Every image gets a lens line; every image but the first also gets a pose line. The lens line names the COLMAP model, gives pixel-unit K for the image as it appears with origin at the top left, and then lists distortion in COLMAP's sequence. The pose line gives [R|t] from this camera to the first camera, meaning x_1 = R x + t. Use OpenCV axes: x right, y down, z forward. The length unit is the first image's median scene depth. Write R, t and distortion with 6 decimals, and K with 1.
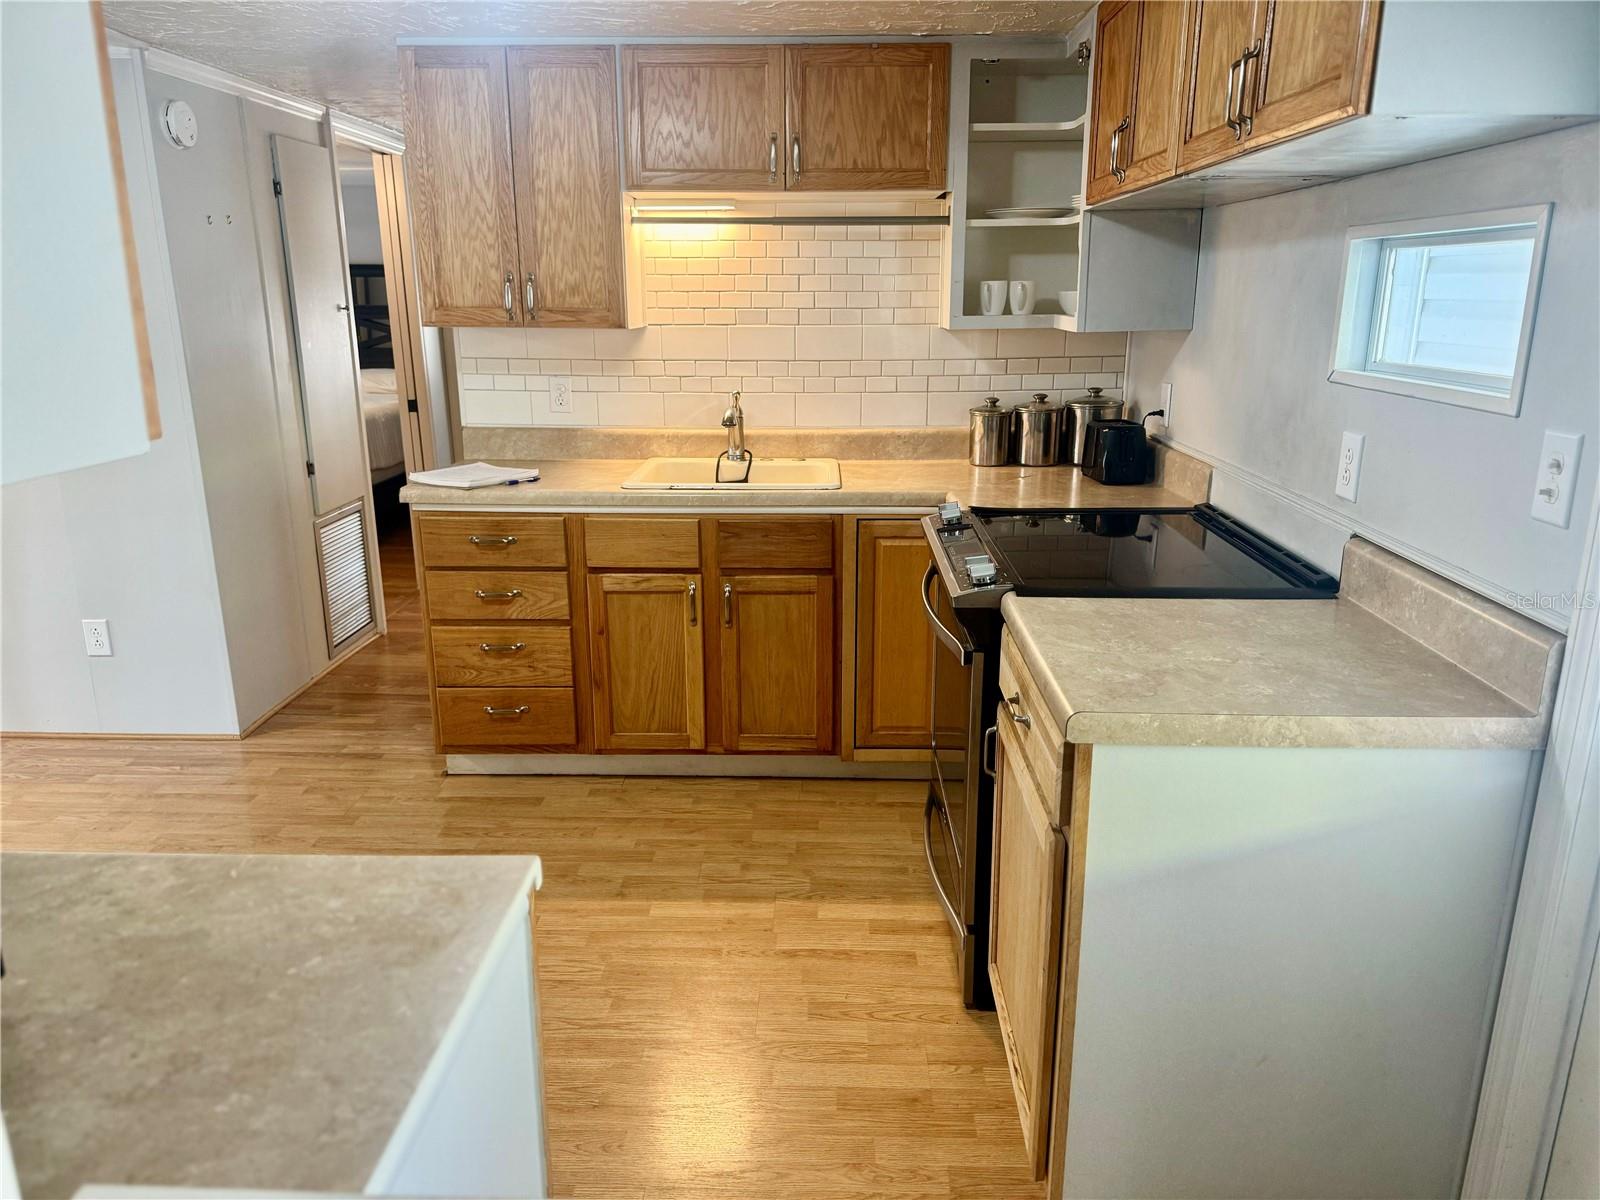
lens RADIAL K [[1122.2, 0, 800.0], [0, 1122.2, 600.0], [0, 0, 1]] dist [0.160736, -0.266652]
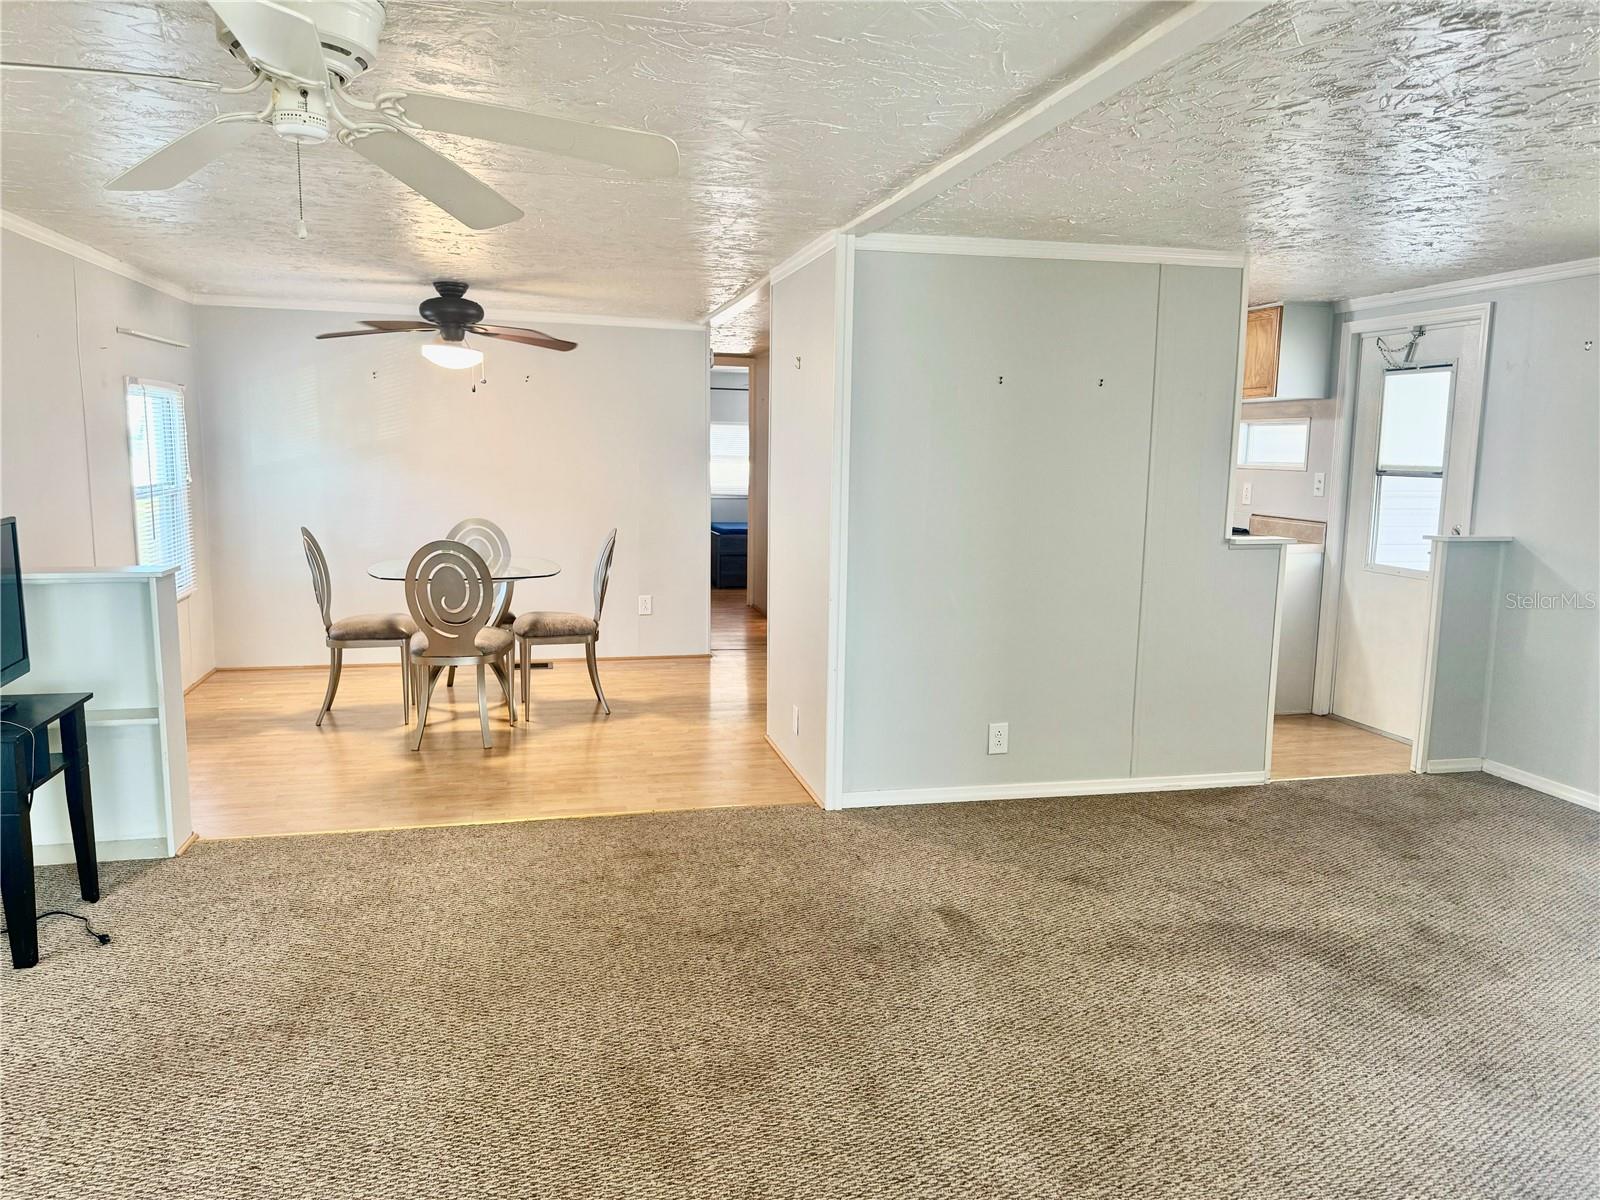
lens RADIAL K [[1138.3, 0, 800.0], [0, 1138.3, 600.0], [0, 0, 1]] dist [0.128302, -0.155312]
pose [[0.964817, -0.021185, 0.262066, -0.994363], [0.054863, 0.991029, -0.121869, 0.317485], [-0.257133, 0.131959, 0.957324, -1.084573]]
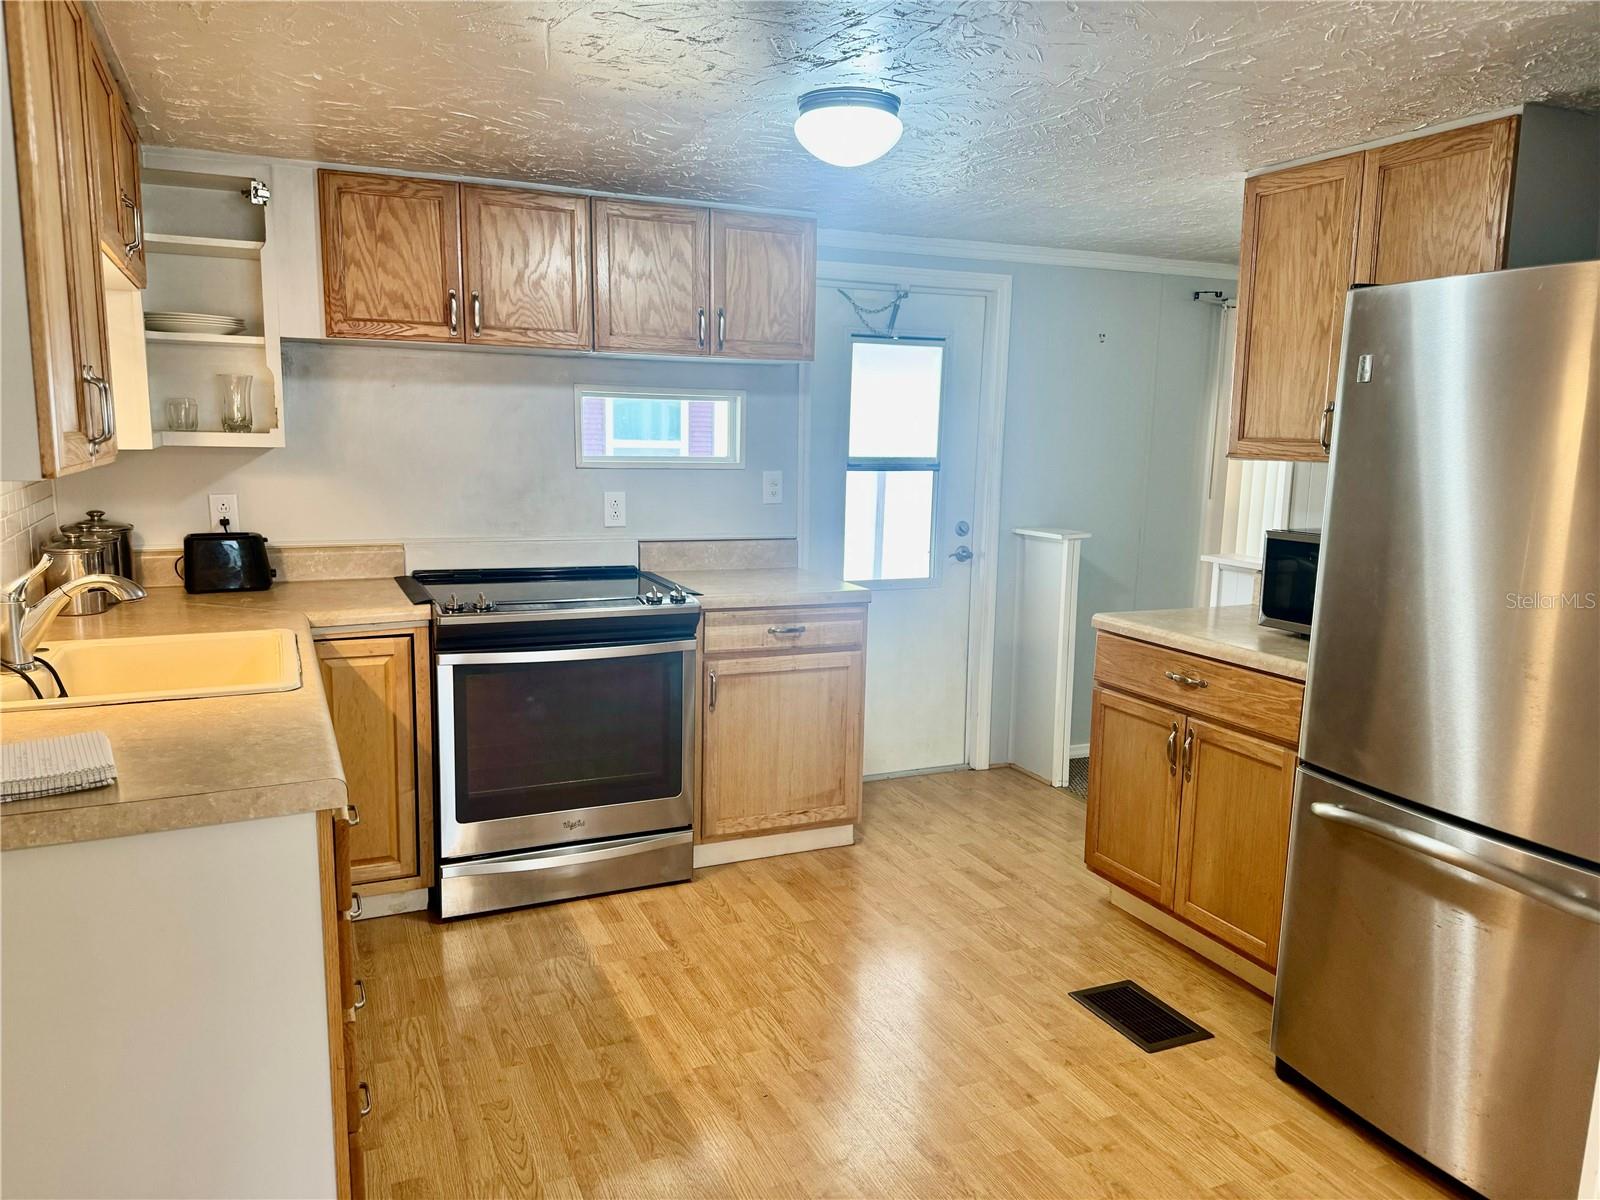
lens RADIAL K [[1138.3, 0, 800.0], [0, 1138.3, 600.0], [0, 0, 1]] dist [0.128302, -0.155312]
pose [[-0.434053, -0.146519, 0.888892, -0.886430], [0.219126, 0.939883, 0.261925, -0.263348], [-0.873832, 0.308468, -0.375853, 0.973464]]
